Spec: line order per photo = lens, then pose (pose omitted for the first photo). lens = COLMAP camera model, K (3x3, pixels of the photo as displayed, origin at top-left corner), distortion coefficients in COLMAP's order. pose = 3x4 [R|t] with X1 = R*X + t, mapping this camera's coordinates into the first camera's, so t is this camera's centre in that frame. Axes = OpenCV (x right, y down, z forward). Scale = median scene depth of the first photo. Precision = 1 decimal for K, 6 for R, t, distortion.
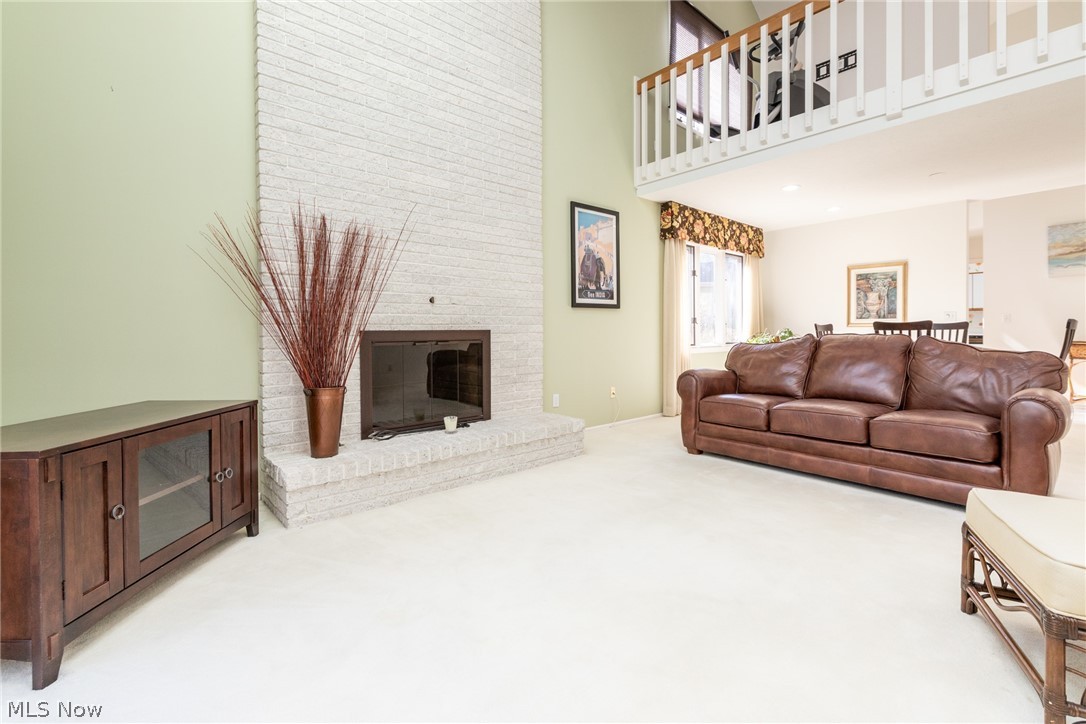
lens RADIAL K [[475.3, 0, 552.7], [0, 475.3, 337.7], [0, 0, 1]] dist [0.003589, -0.000318]
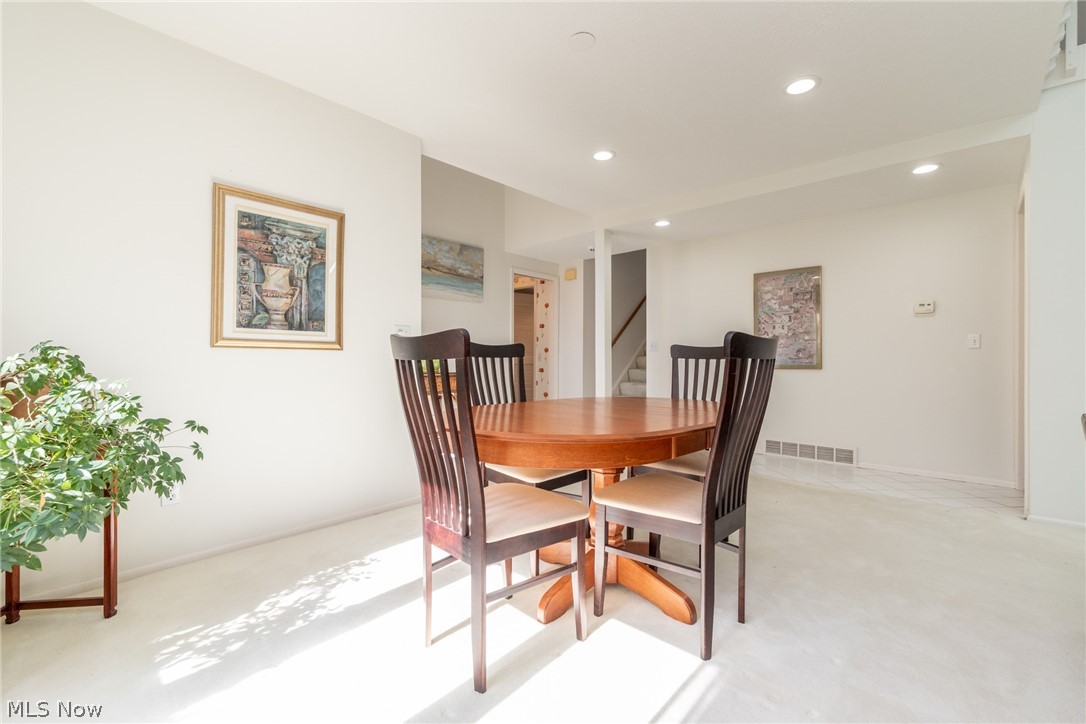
lens RADIAL K [[475.3, 0, 547.2], [0, 475.3, 355.9], [0, 0, 1]] dist [0.003589, -0.000318]
pose [[-0.086549, 0.015059, 0.996134, 0.308054], [0.010983, 0.999839, -0.014160, -0.010419], [-0.996187, 0.009715, -0.086700, 1.029709]]
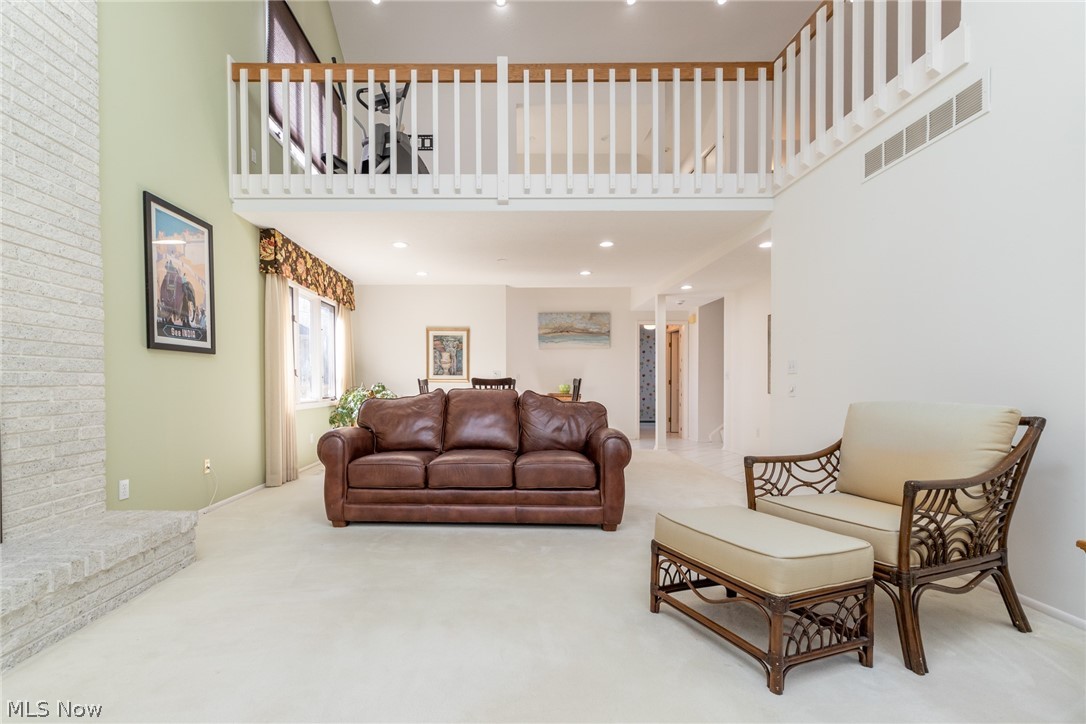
lens RADIAL K [[475.3, 0, 500.4], [0, 475.3, 396.2], [0, 0, 1]] dist [0.003589, -0.000318]
pose [[0.678339, -0.010111, 0.734680, -0.108753], [0.002485, 0.999931, 0.011467, -0.002217], [-0.734745, -0.005953, 0.678317, 0.155021]]
